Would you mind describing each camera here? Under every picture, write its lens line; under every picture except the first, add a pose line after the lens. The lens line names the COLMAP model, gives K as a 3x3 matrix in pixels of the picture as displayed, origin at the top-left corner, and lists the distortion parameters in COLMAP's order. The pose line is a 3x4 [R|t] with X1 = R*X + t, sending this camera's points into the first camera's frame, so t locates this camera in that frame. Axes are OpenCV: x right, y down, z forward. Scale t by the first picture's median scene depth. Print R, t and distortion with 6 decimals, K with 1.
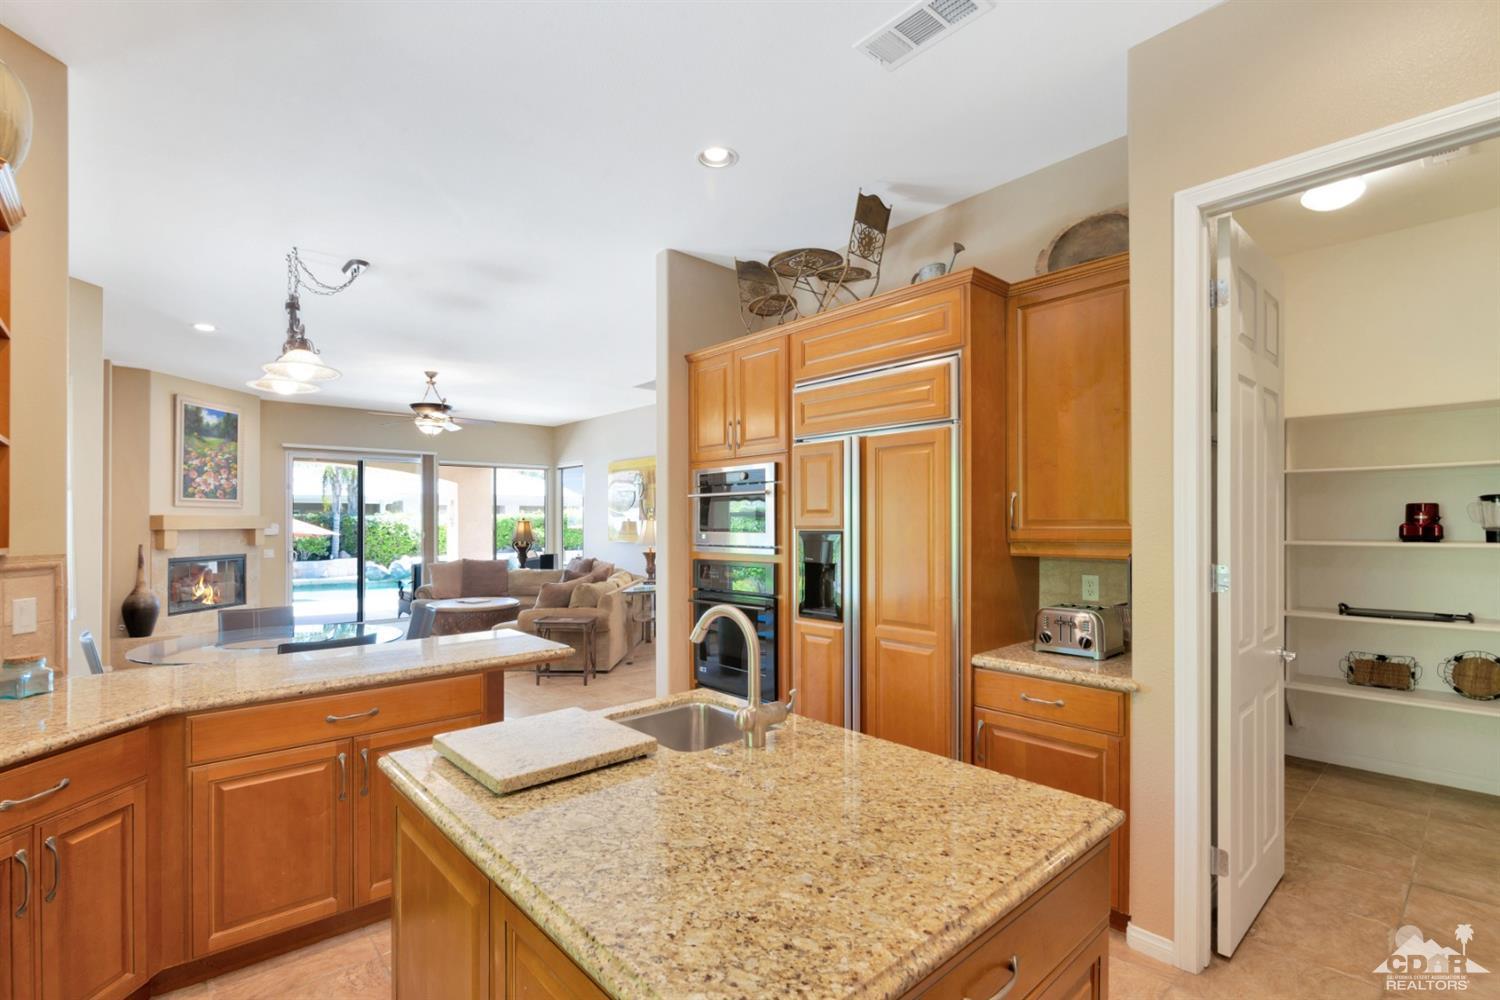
lens RADIAL K [[692.5, 0, 766.1], [0, 692.5, 493.6], [0, 0, 1]] dist [-0.033261, 0.000377]
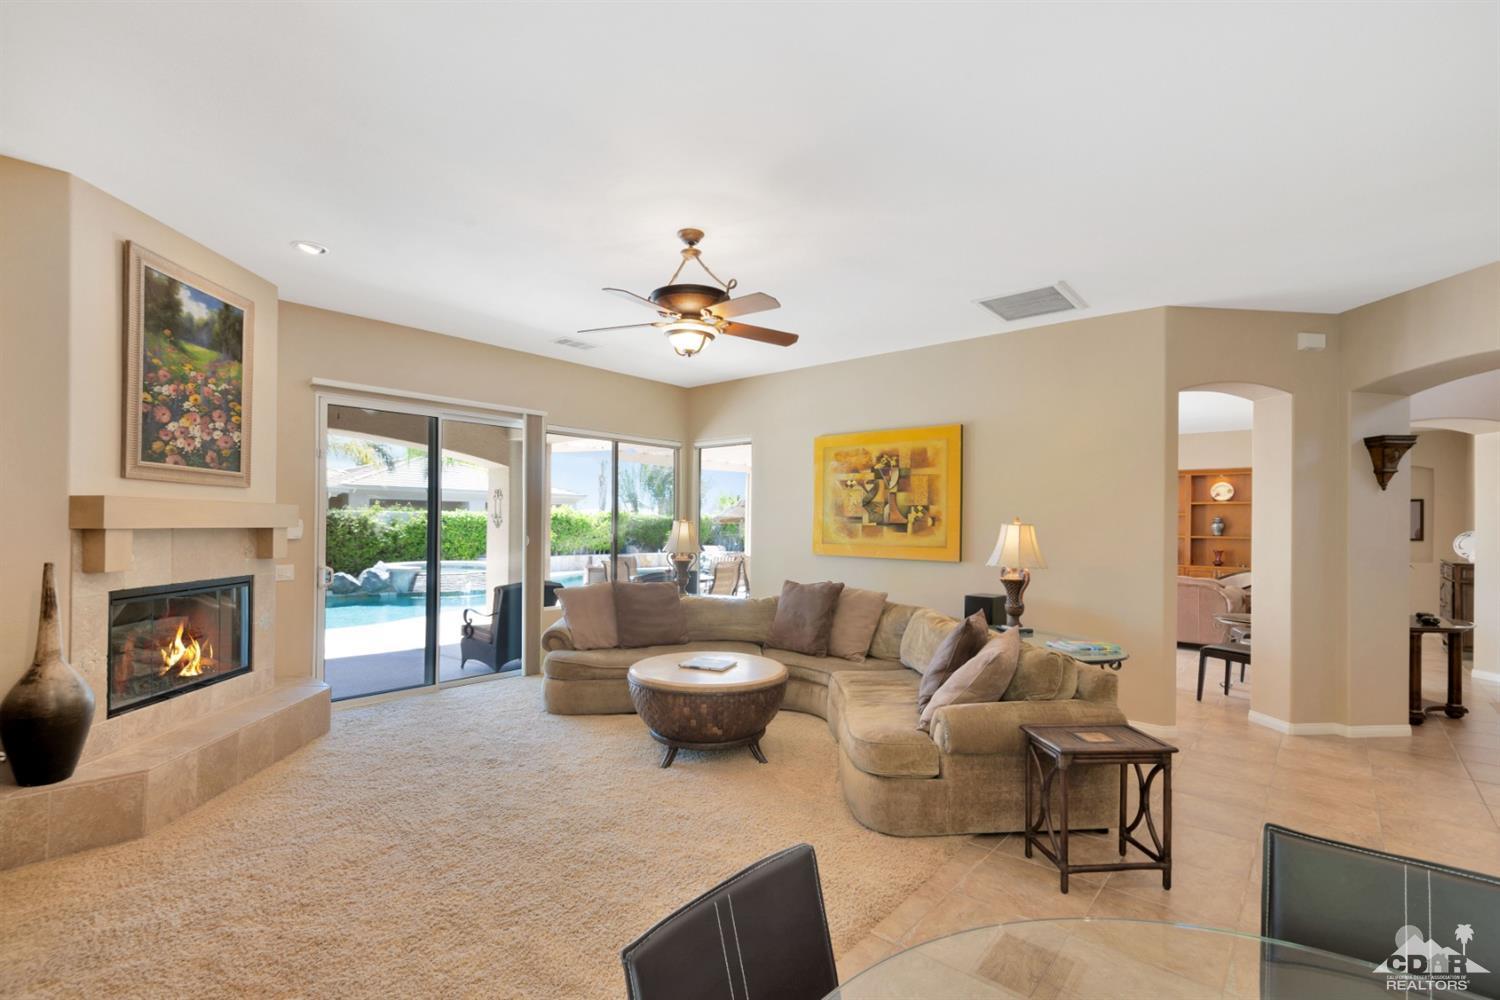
lens RADIAL K [[669.7, 0, 750.0], [0, 669.7, 500.0], [0, 0, 1]] dist [-0.002760, -0.000758]
pose [[0.993185, 0.017441, 0.115240, -0.480150], [-0.018000, 0.999831, 0.003809, 0.023330], [-0.115154, -0.005857, 0.993330, 0.472408]]
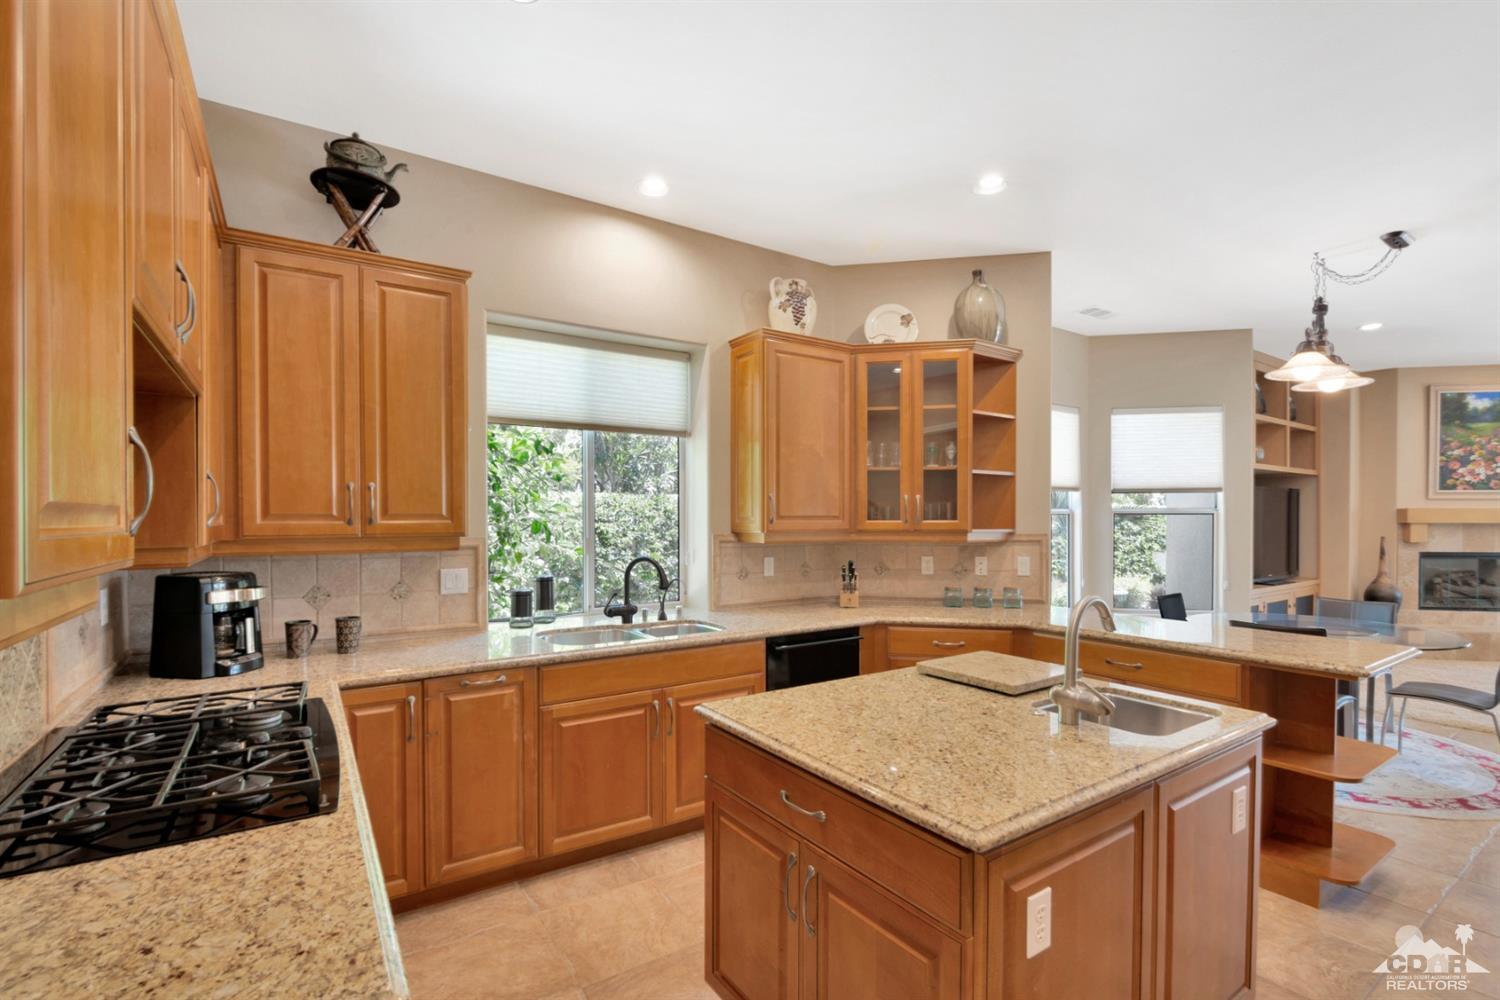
lens RADIAL K [[689.0, 0, 731.4], [0, 689.0, 533.4], [0, 0, 1]] dist [-0.010978, -0.000670]
pose [[-0.154559, 0.034887, -0.987367, 0.254495], [0.036903, 0.998883, 0.029517, 0.001568], [0.987294, -0.031875, -0.155674, 0.142579]]
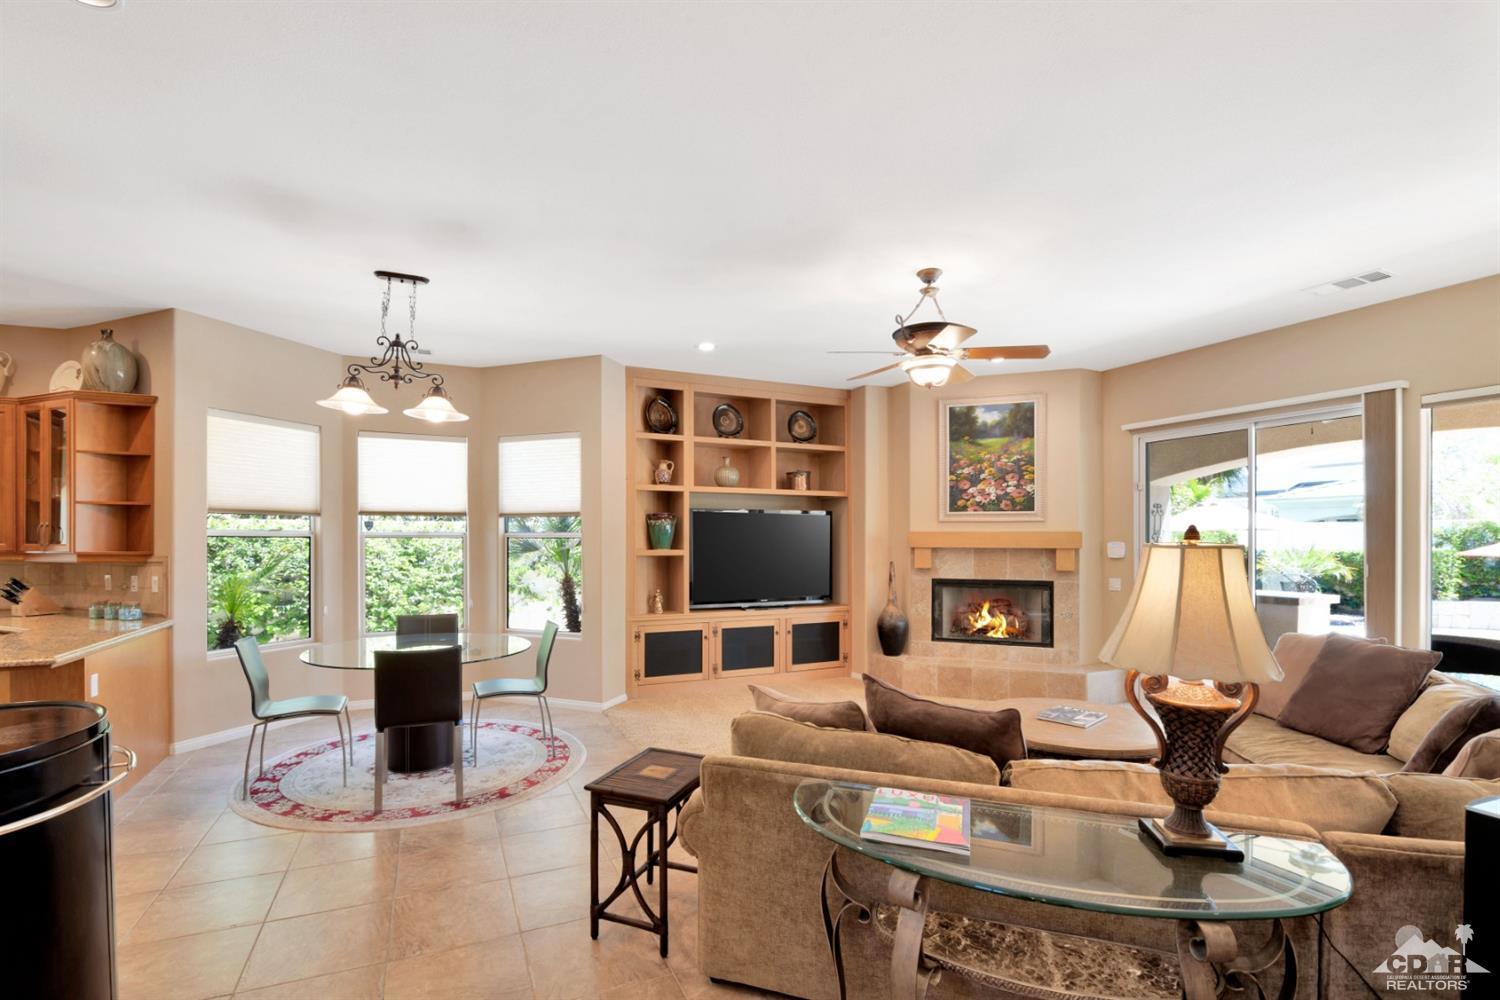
lens RADIAL K [[689.0, 0, 731.4], [0, 689.0, 533.4], [0, 0, 1]] dist [-0.010978, -0.000670]
pose [[-0.320267, 0.001409, -0.947326, 0.093320], [0.036745, 0.999265, -0.010936, 0.033150], [0.946615, -0.038311, -0.320083, 0.992465]]
